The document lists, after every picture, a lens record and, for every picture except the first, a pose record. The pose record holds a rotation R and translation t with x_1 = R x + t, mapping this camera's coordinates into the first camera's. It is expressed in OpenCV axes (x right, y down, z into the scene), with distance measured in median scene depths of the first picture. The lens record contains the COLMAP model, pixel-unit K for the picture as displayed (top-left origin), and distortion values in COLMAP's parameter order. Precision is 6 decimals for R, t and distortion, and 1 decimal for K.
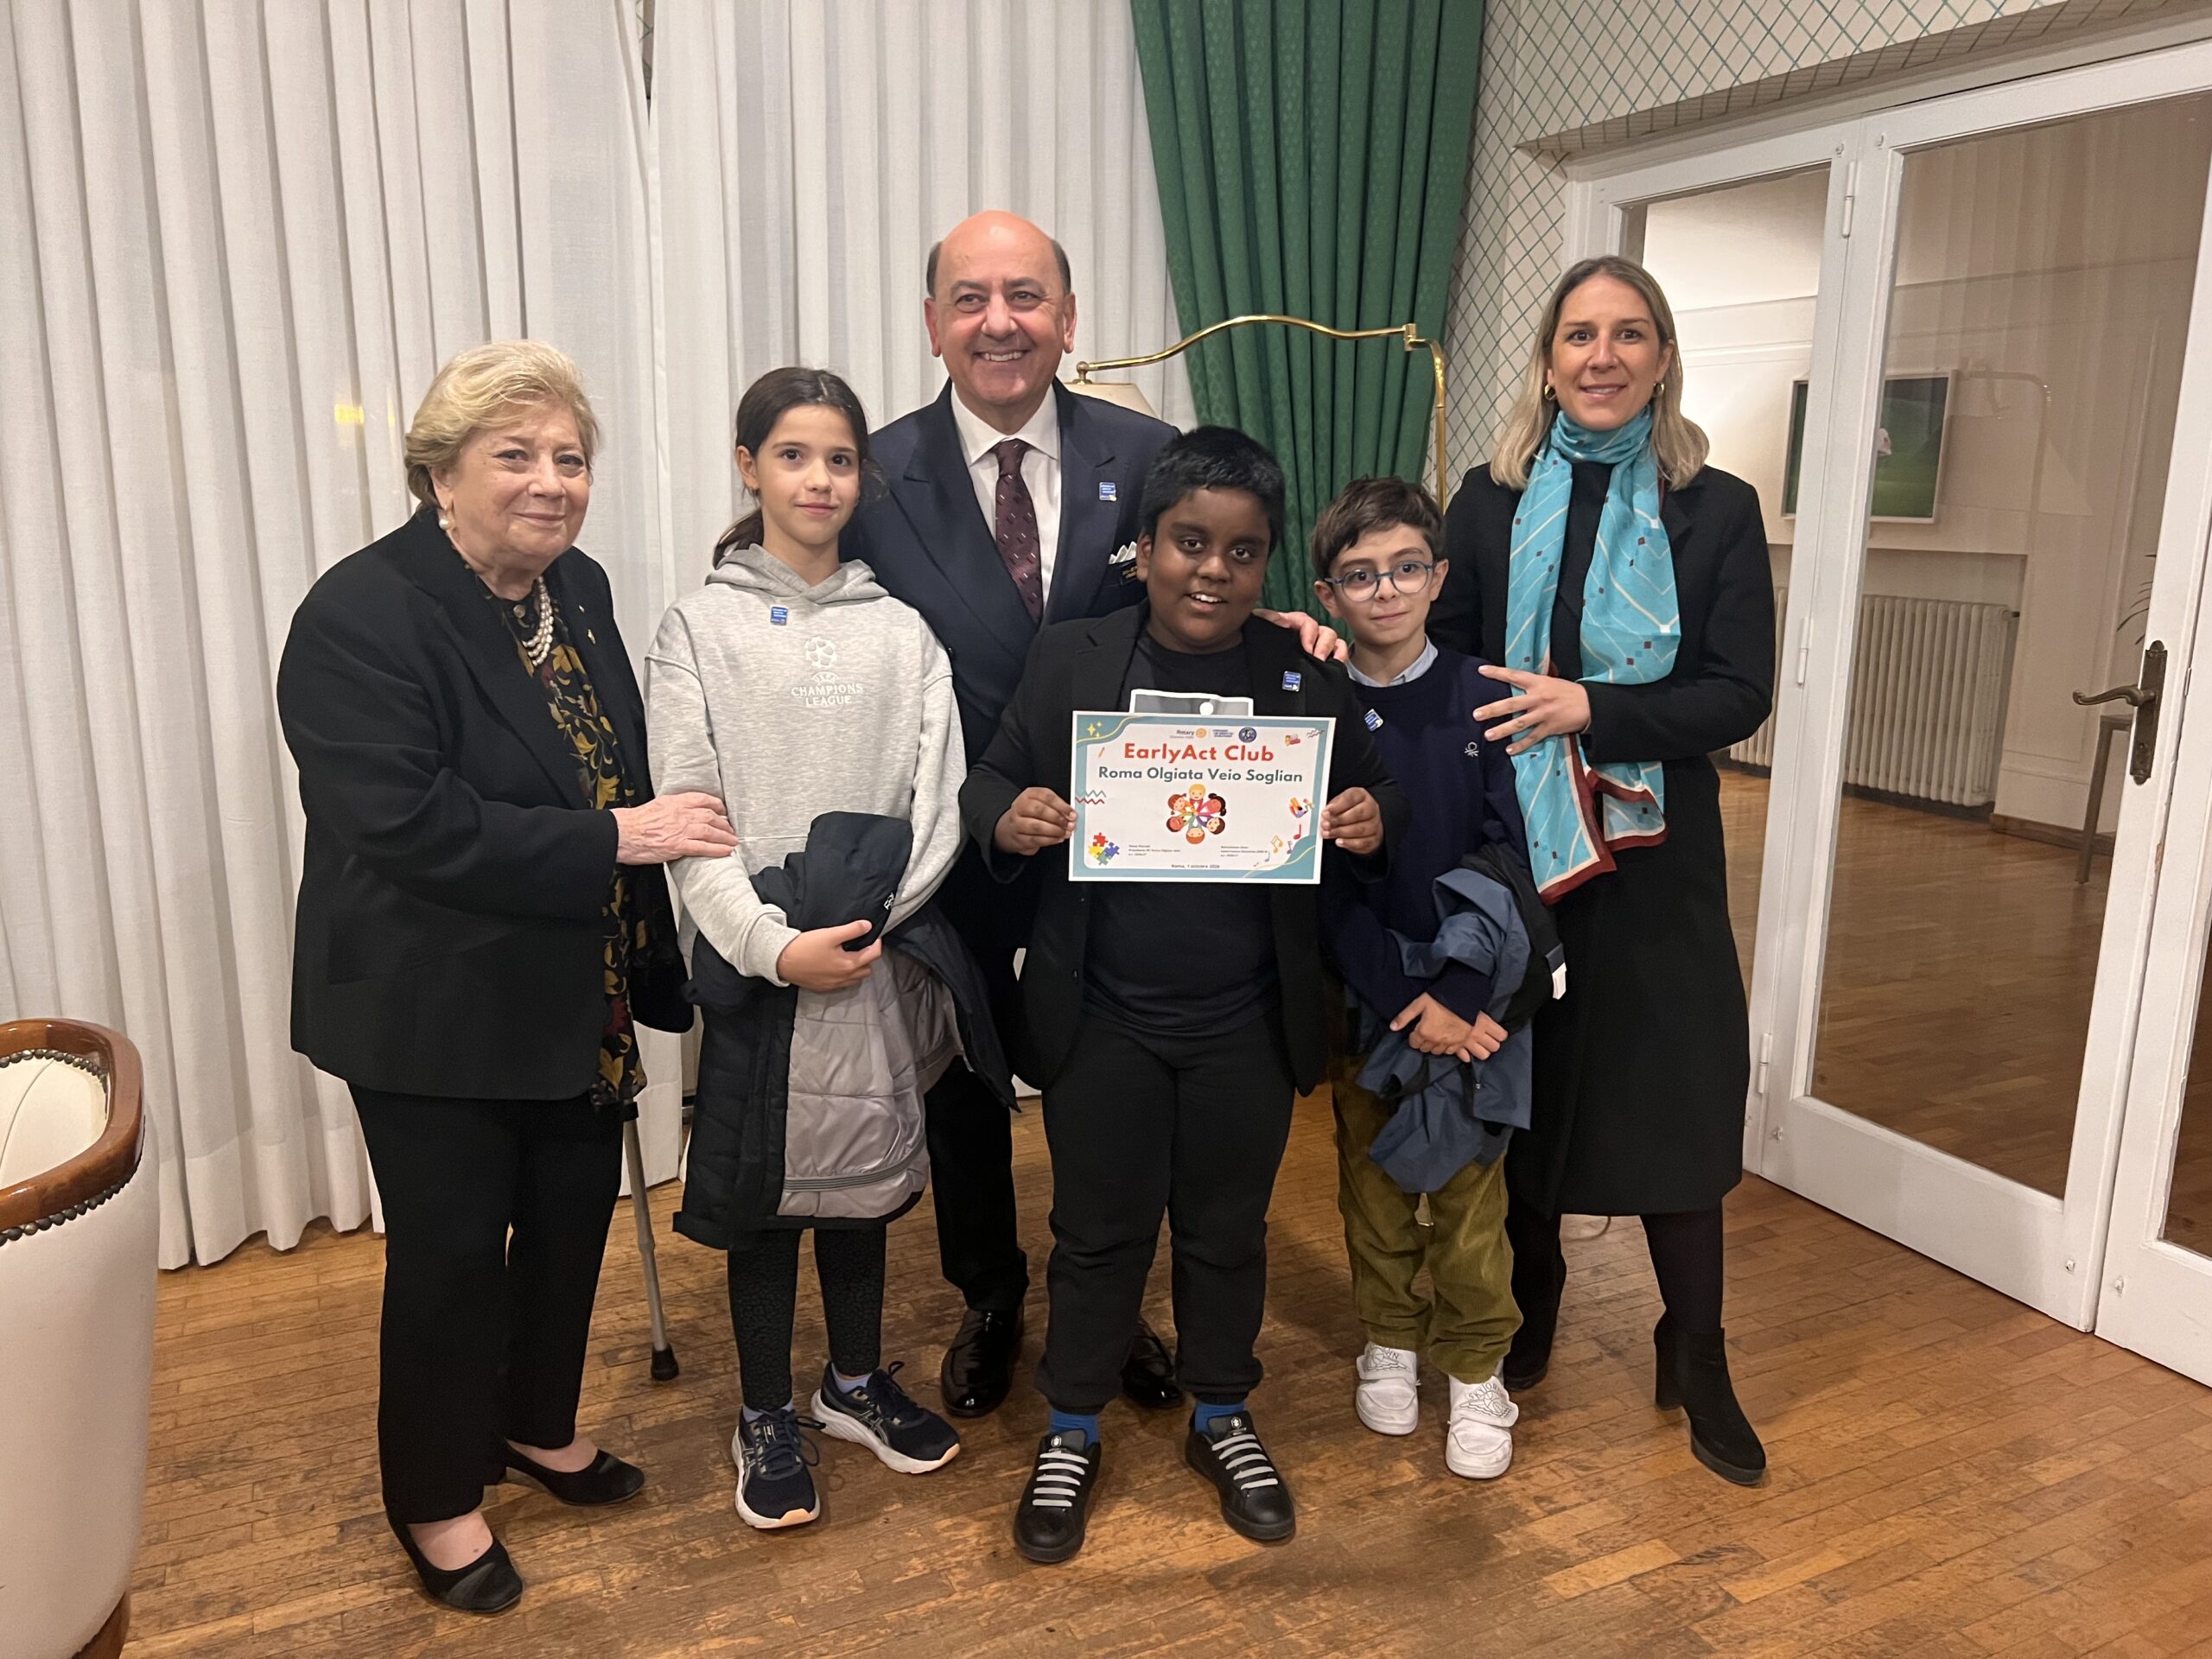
lens RADIAL K [[1686.4, 0, 1126.6], [0, 1686.4, 839.4], [0, 0, 1]] dist [0.041491, -0.036950]
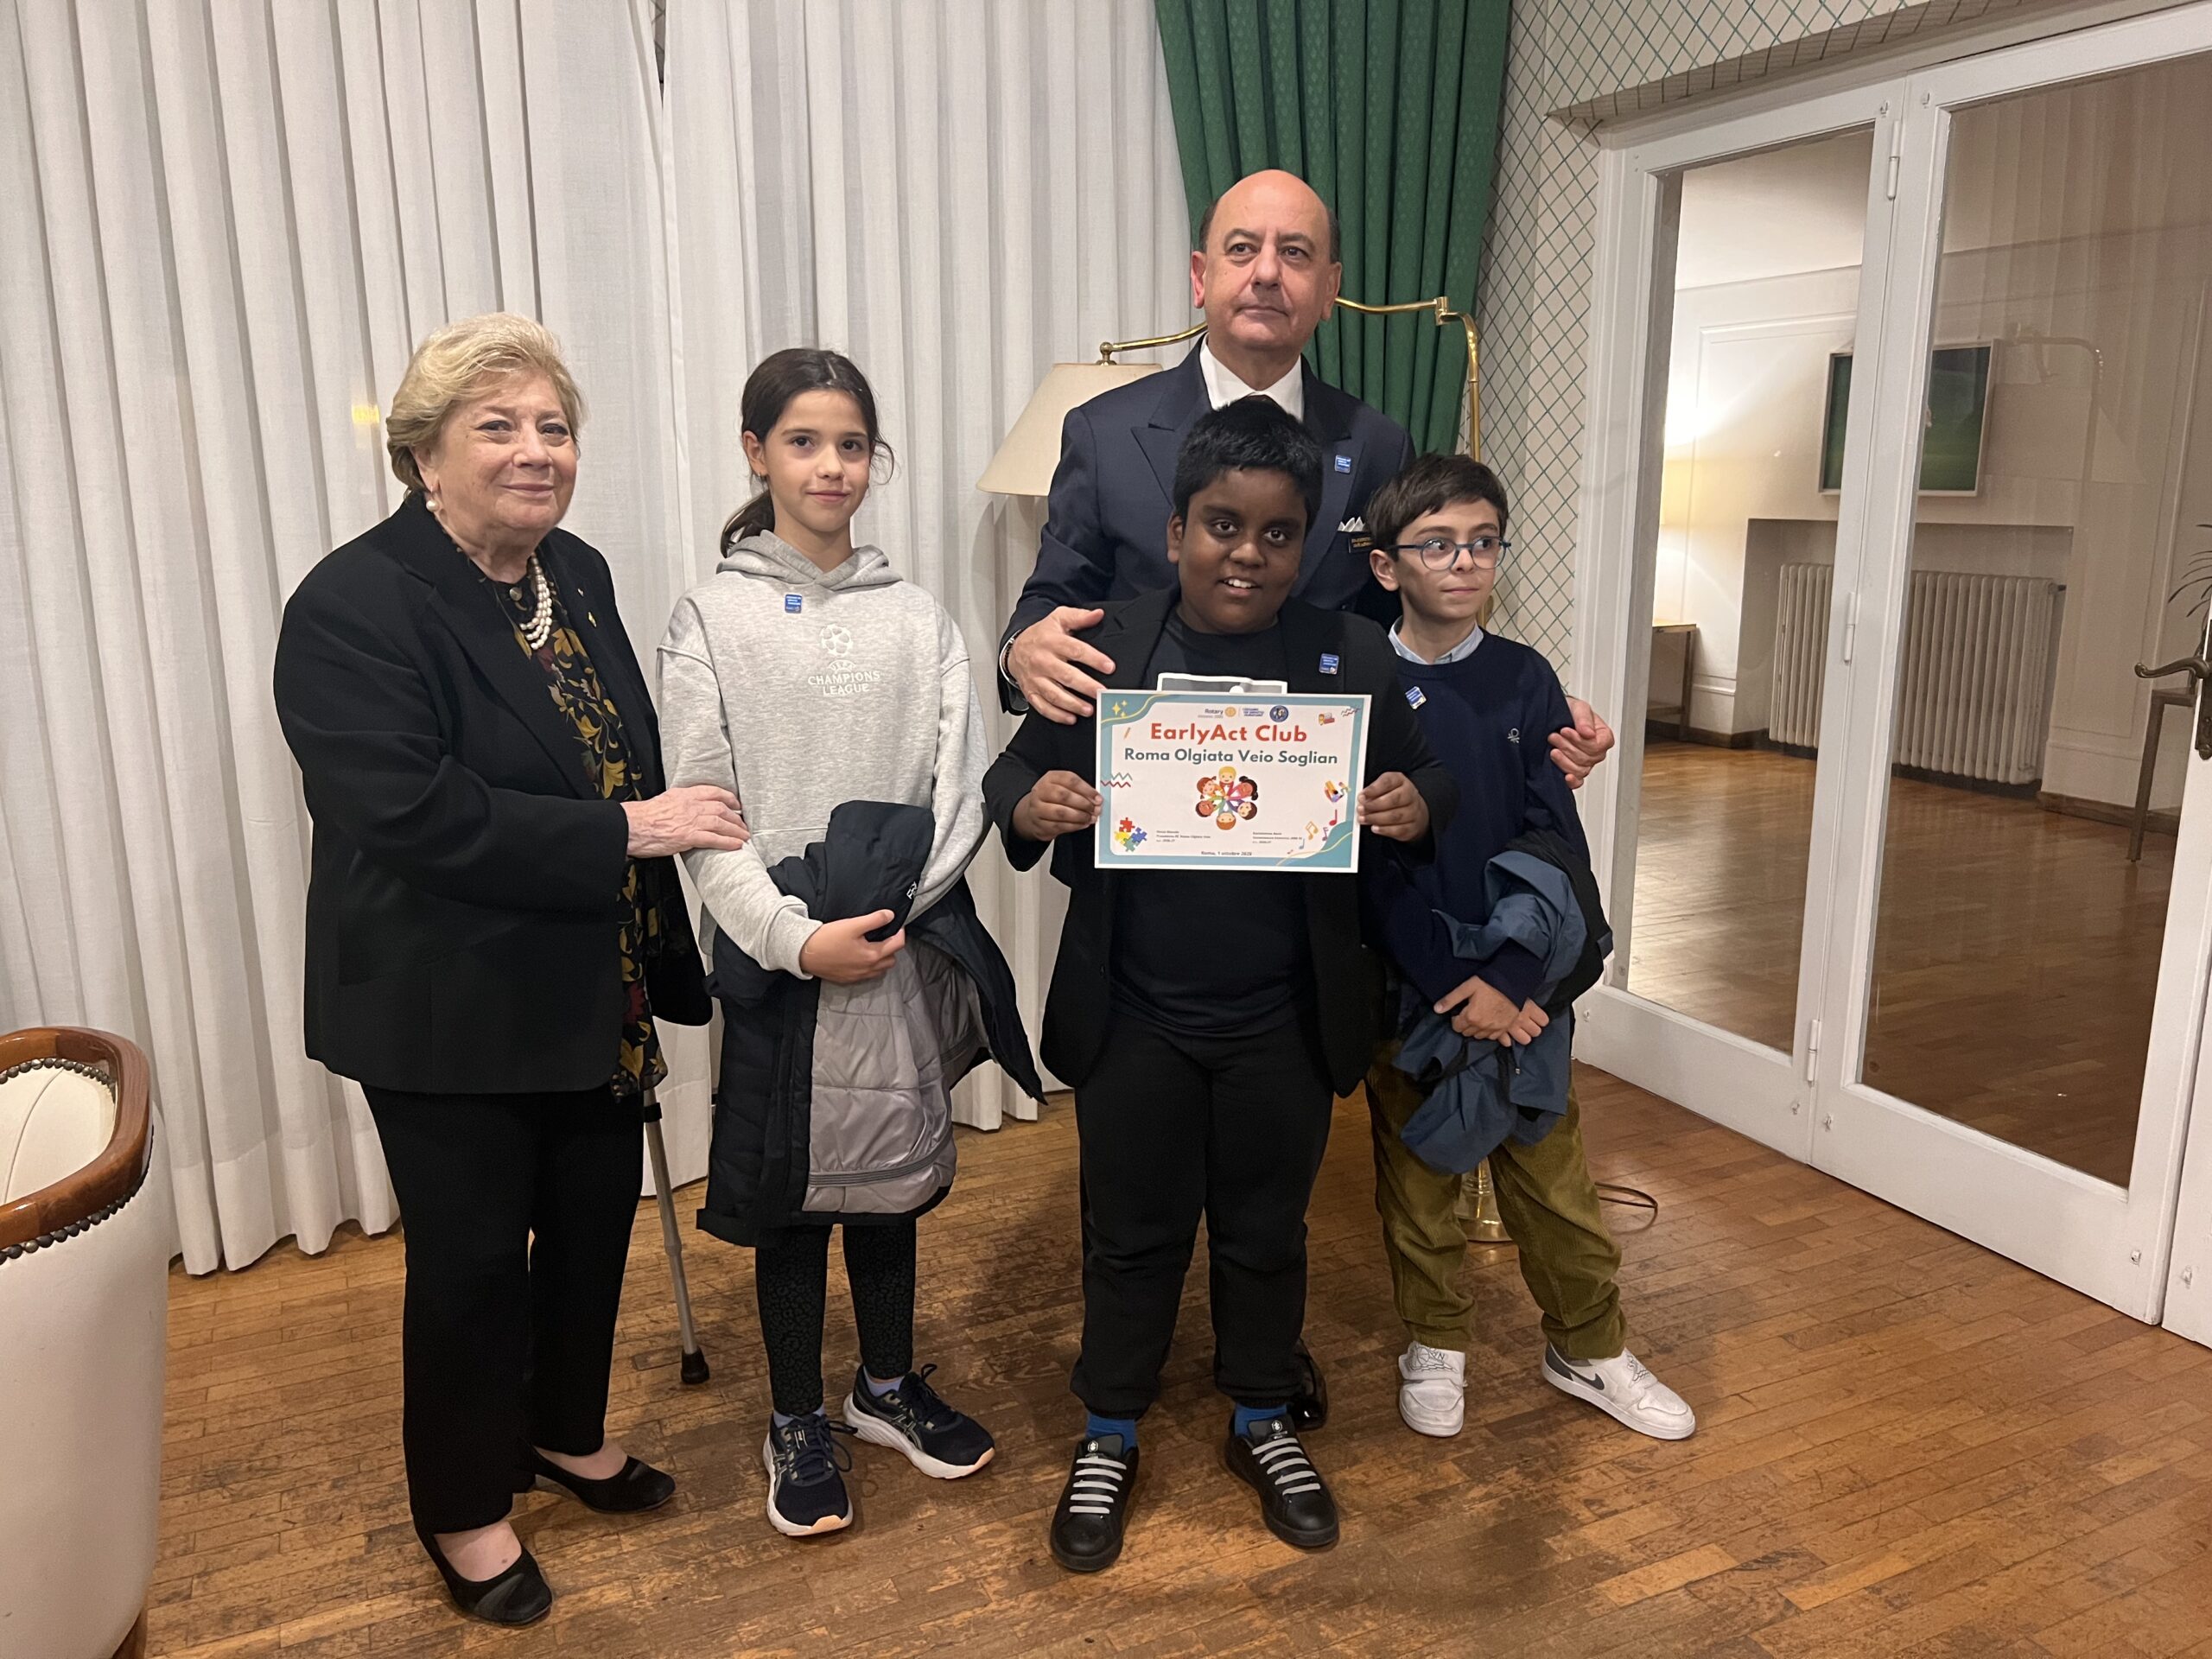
lens RADIAL K [[1686.4, 0, 1124.9], [0, 1686.4, 838.2], [0, 0, 1]] dist [0.041491, -0.036950]
pose [[0.999738, -0.012394, -0.019269, 0.000132], [0.012505, 0.999906, 0.005641, -0.000646], [0.019197, -0.005880, 0.999798, 0.019323]]
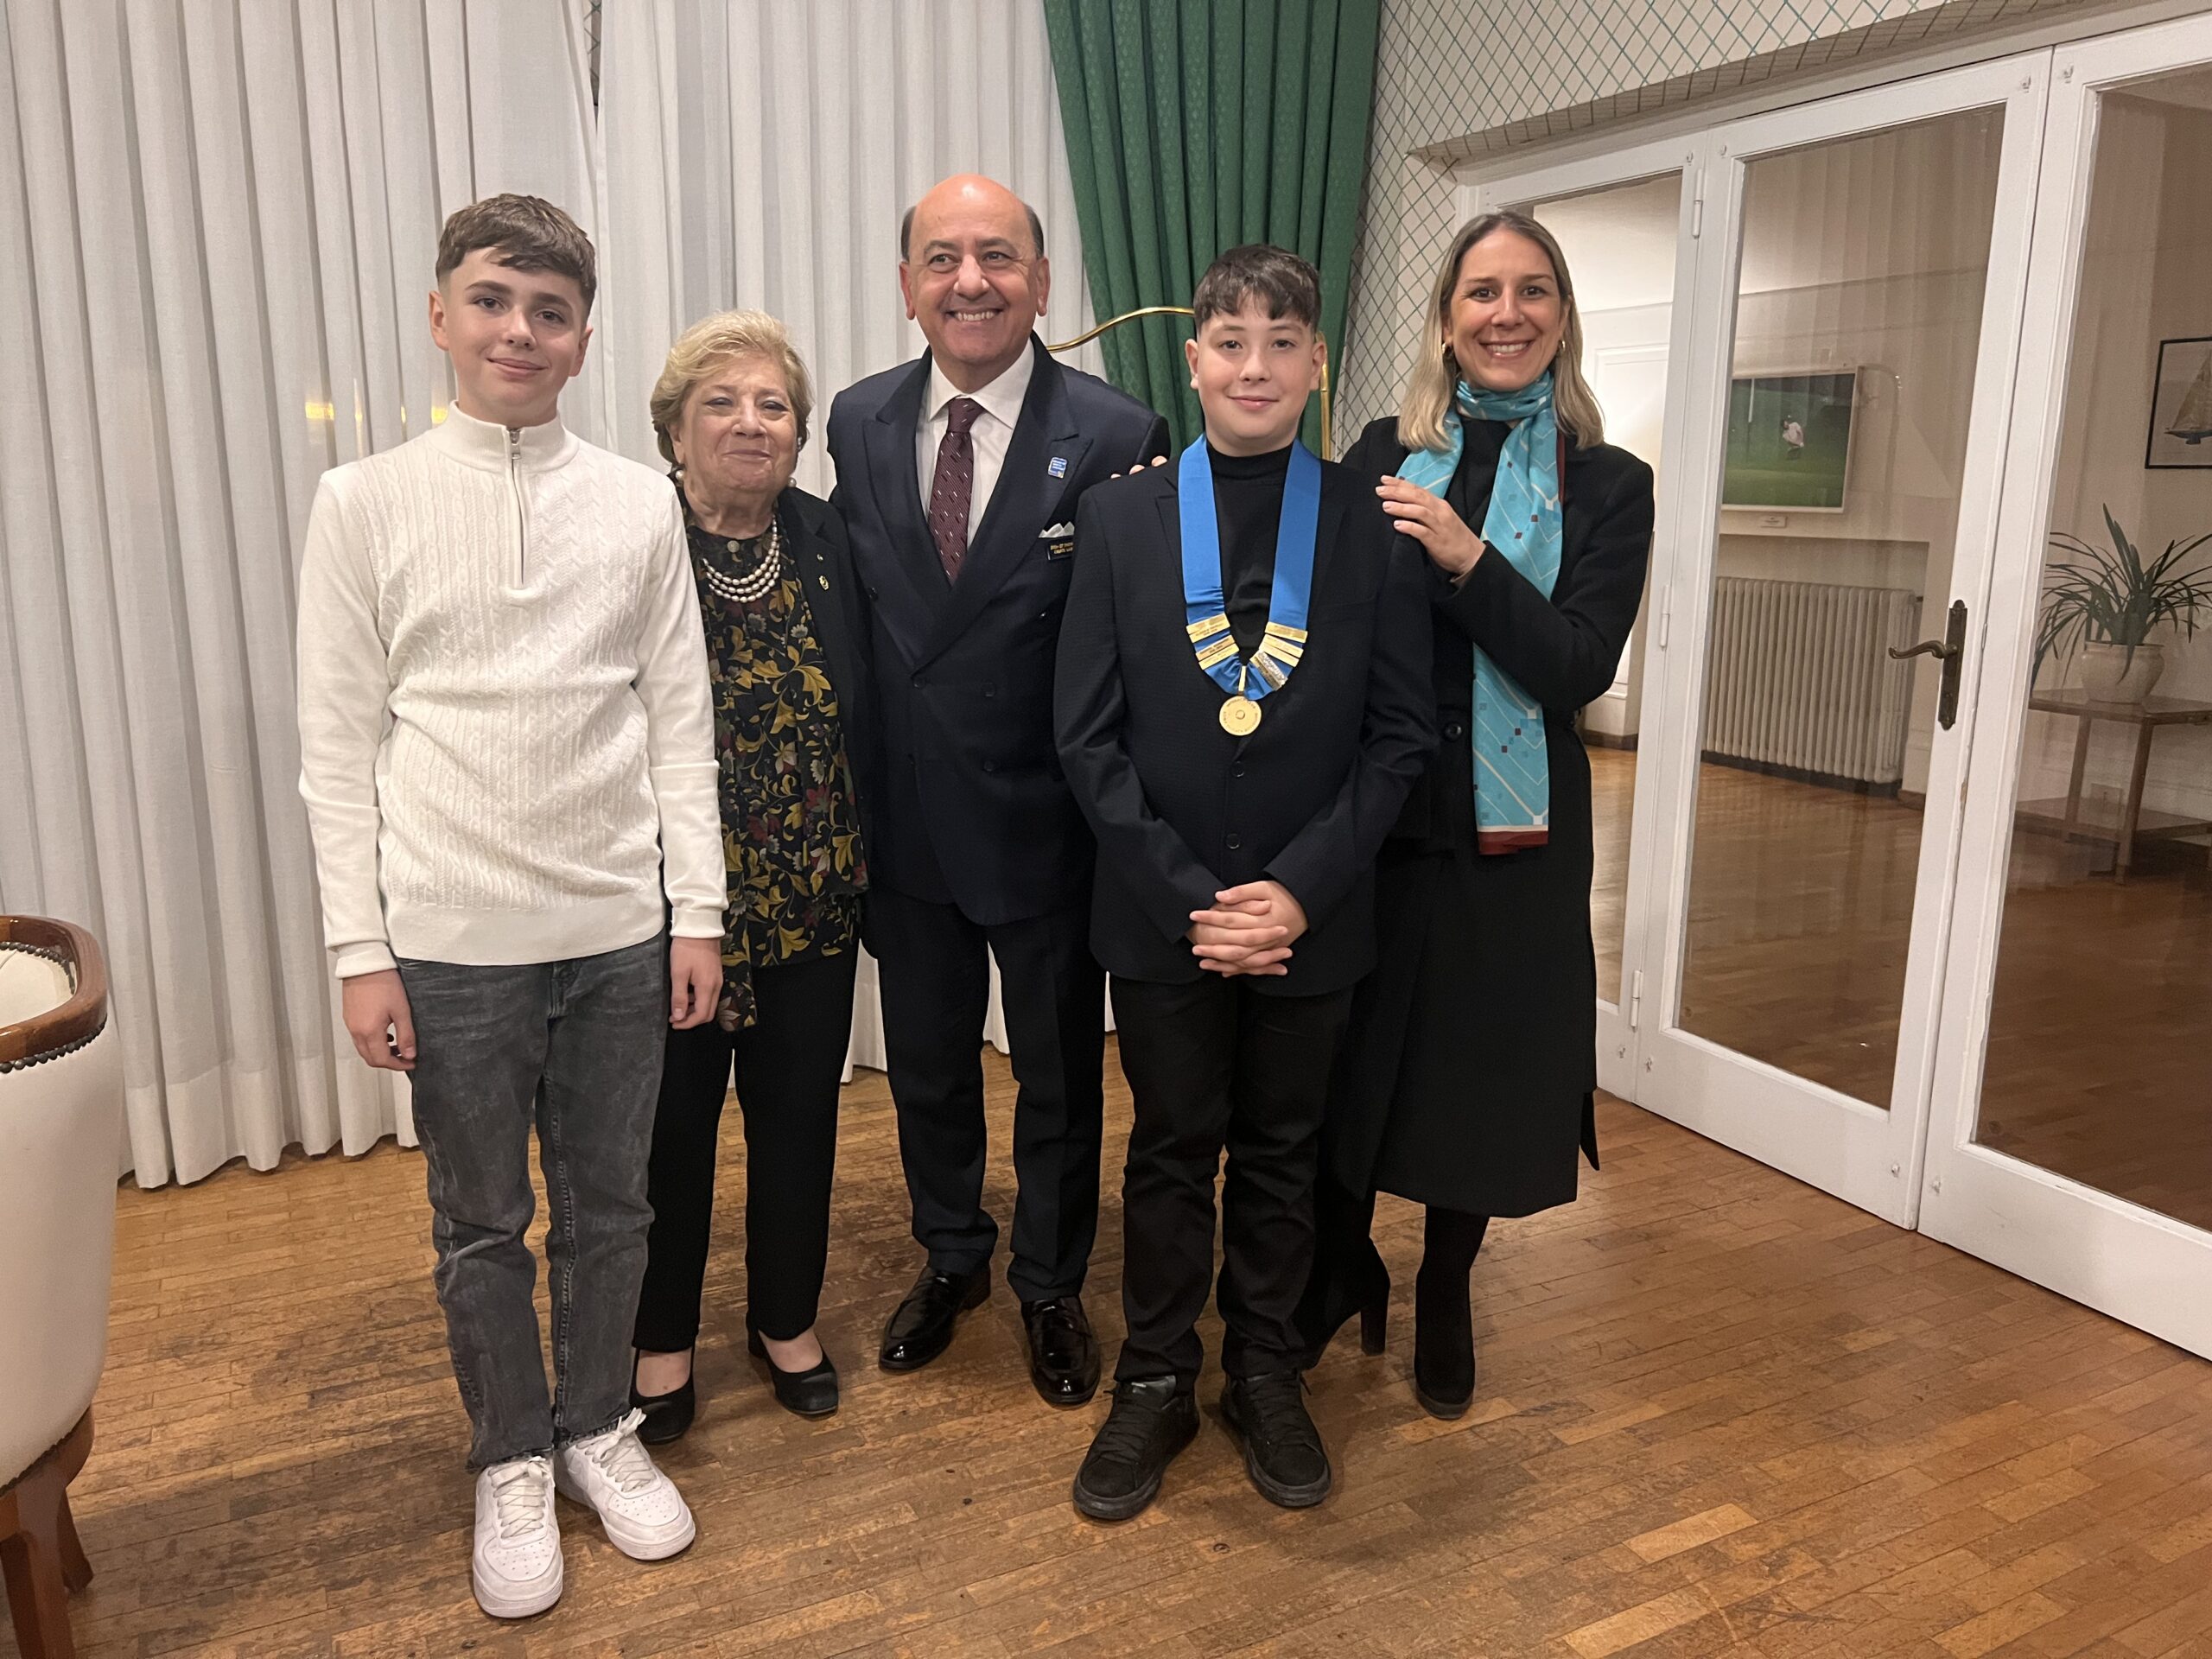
lens RADIAL K [[1686.4, 0, 1127.3], [0, 1686.4, 826.6], [0, 0, 1]] dist [0.041491, -0.036950]
pose [[0.999861, -0.003060, 0.016376, 0.038757], [0.003190, 0.999964, -0.007903, 0.034386], [-0.016351, 0.007954, 0.999835, -0.088580]]
